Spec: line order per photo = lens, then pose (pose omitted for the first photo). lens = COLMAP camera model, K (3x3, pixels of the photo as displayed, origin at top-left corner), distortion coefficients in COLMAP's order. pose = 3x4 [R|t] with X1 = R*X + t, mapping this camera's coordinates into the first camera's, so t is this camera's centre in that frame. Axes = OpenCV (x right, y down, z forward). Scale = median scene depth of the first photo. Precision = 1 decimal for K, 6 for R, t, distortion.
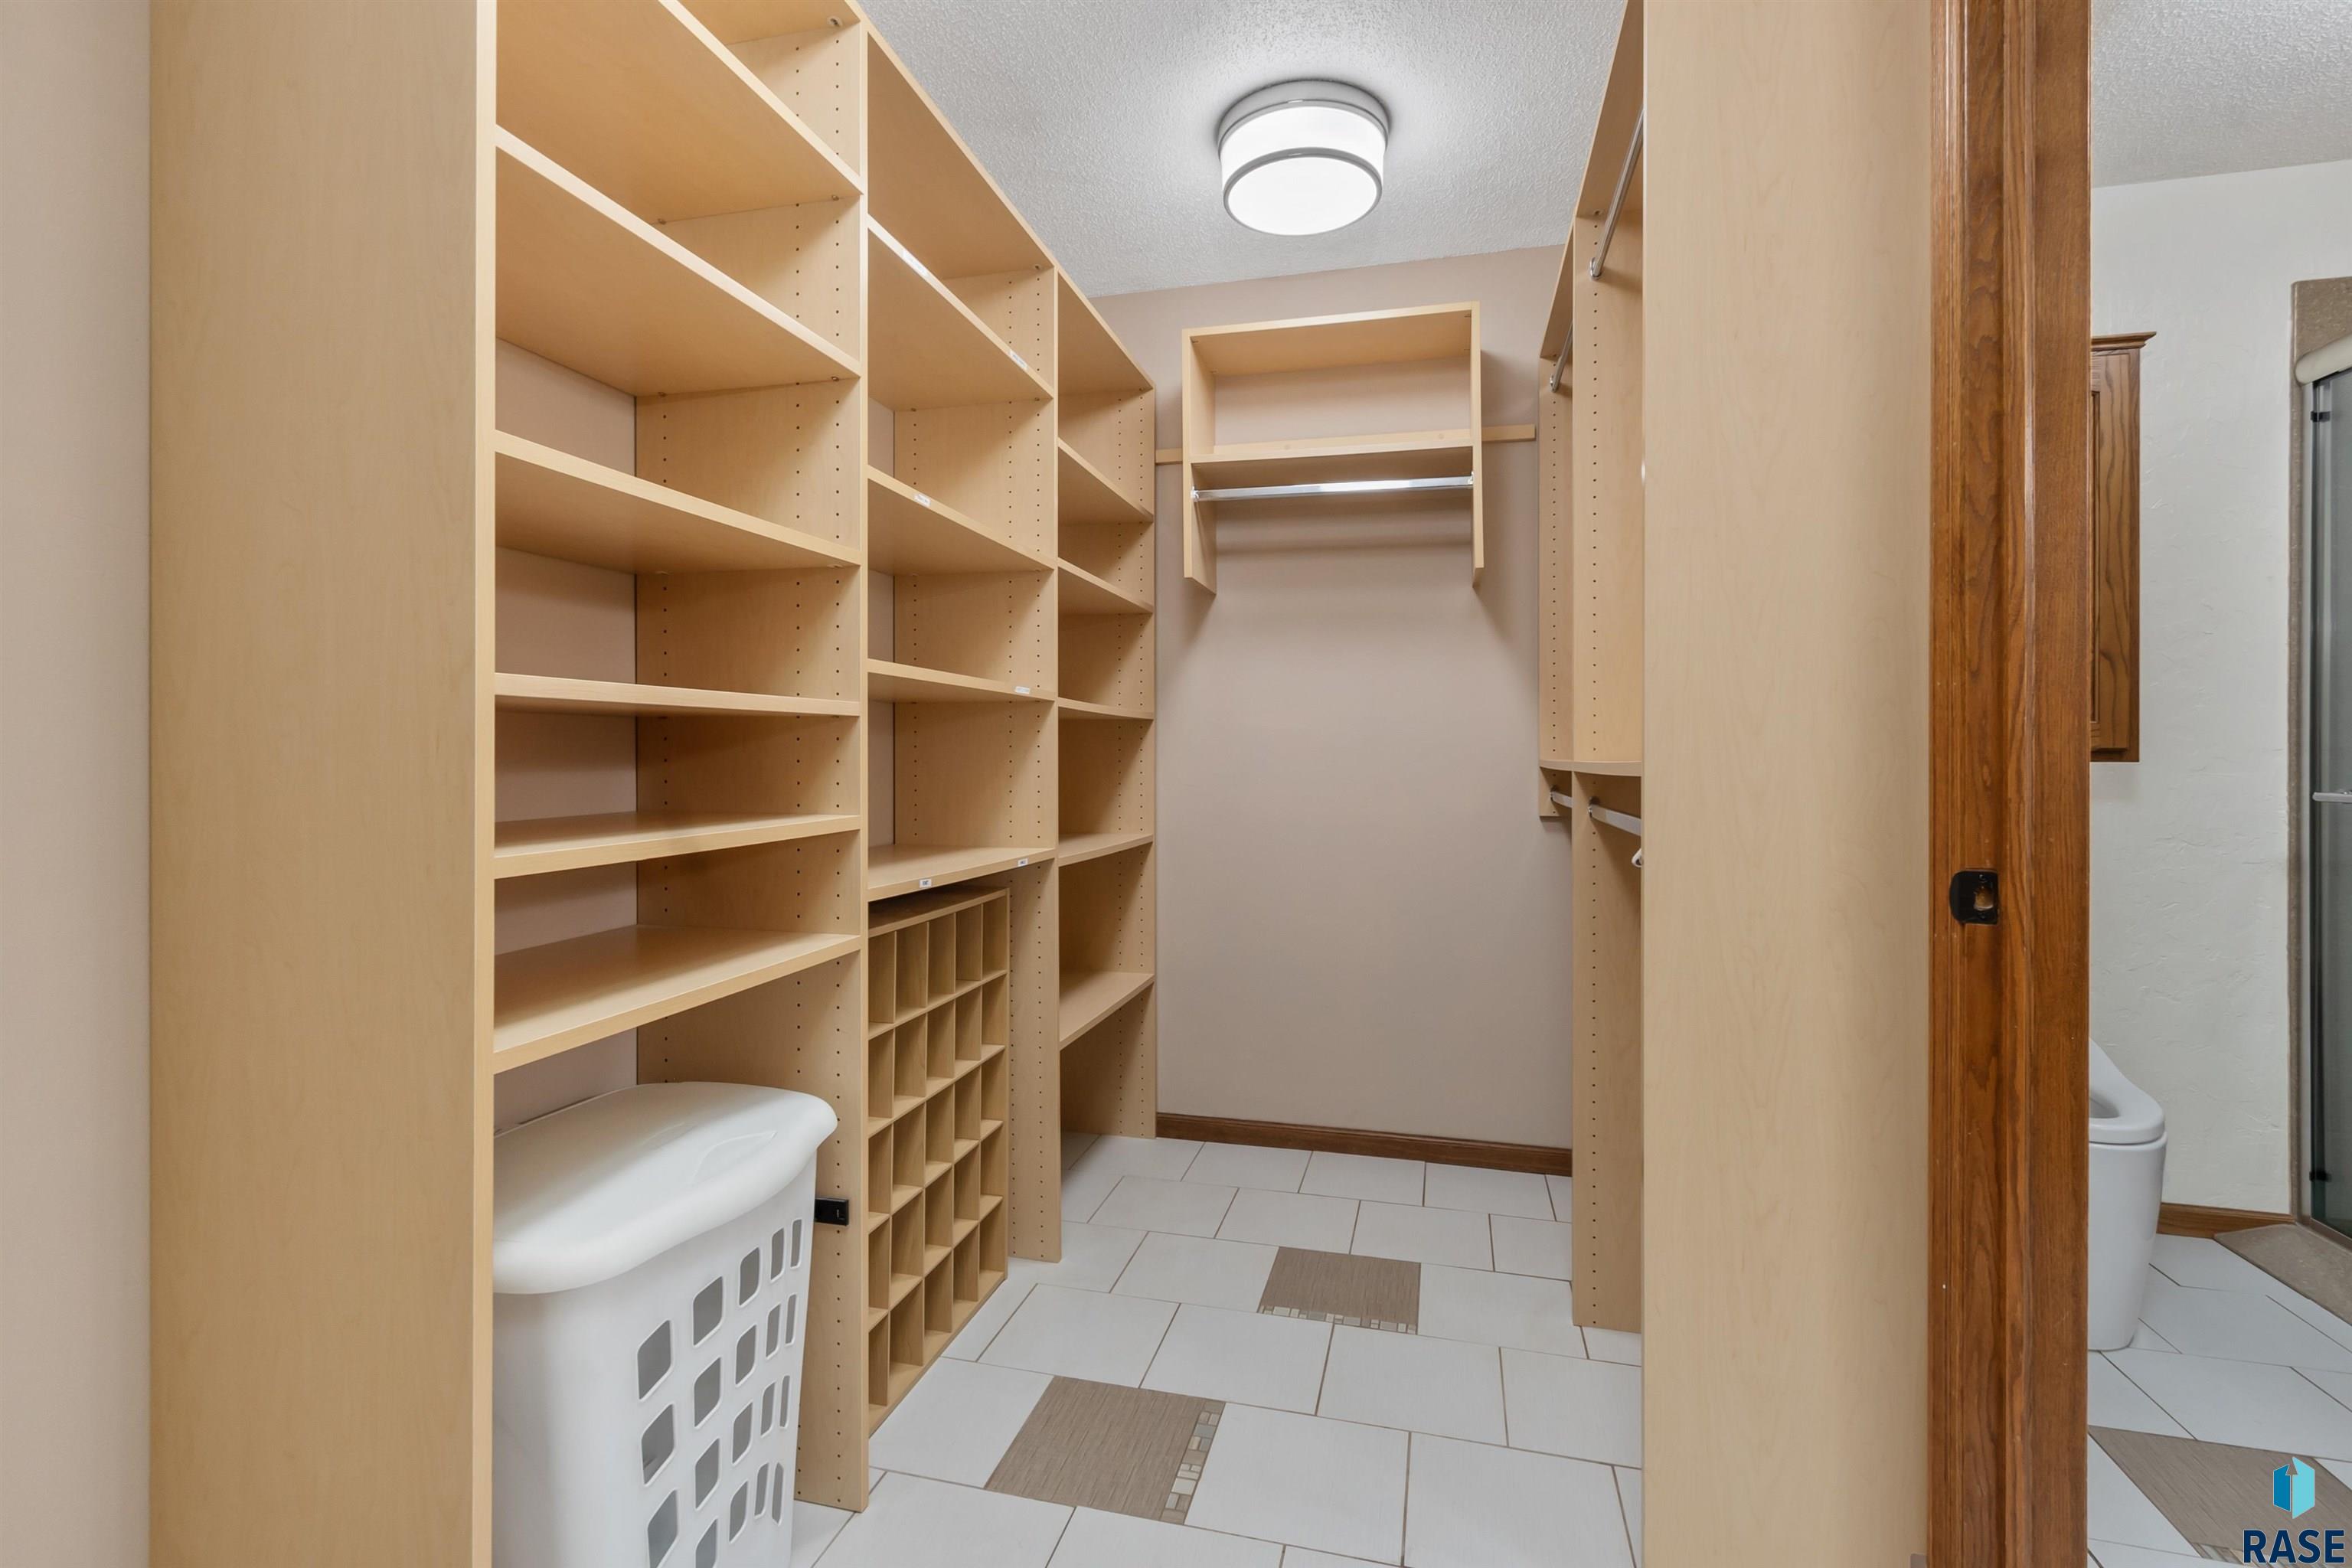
lens RADIAL K [[1057.4, 0, 1177.0], [0, 1057.4, 746.0], [0, 0, 1]] dist [0.000767, -0.000128]
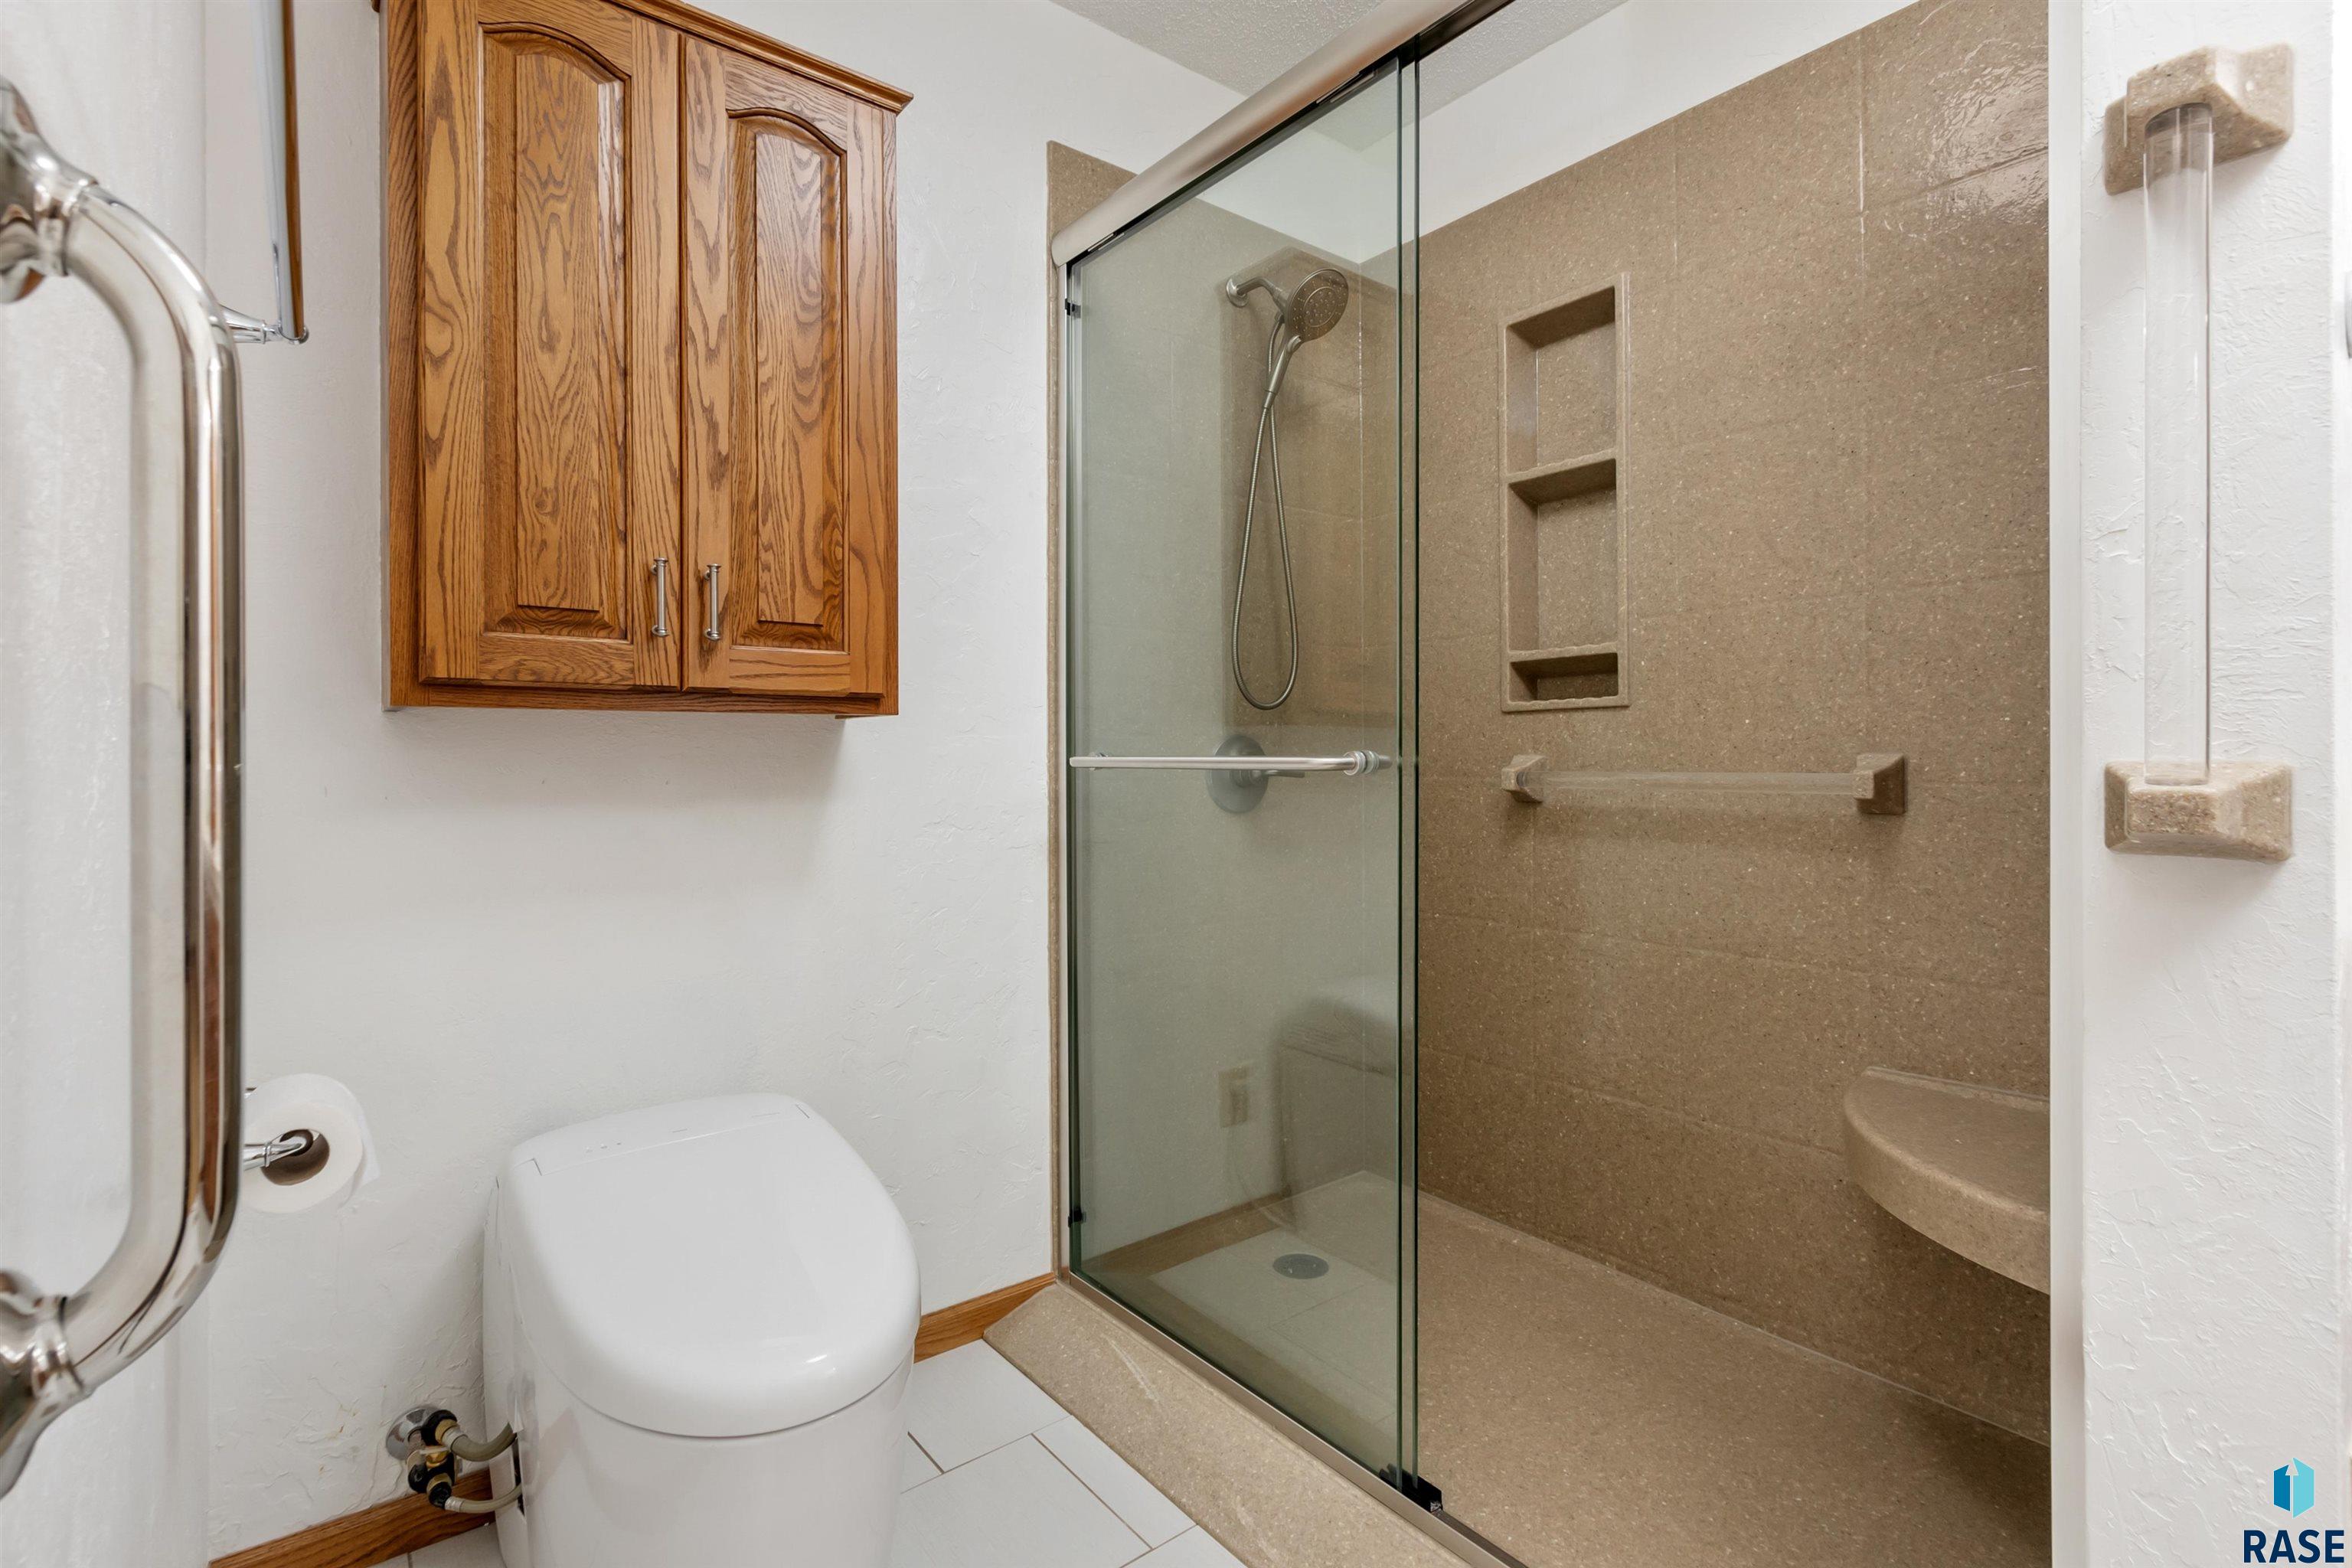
lens RADIAL K [[1080.8, 0, 1172.4], [0, 1080.8, 754.6], [0, 0, 1]] dist [-0.001840, -0.000983]
pose [[0.603869, -0.006574, 0.797057, 0.445974], [0.003892, 0.999978, 0.005299, 0.037683], [-0.797074, -0.000098, 0.603881, 0.422174]]
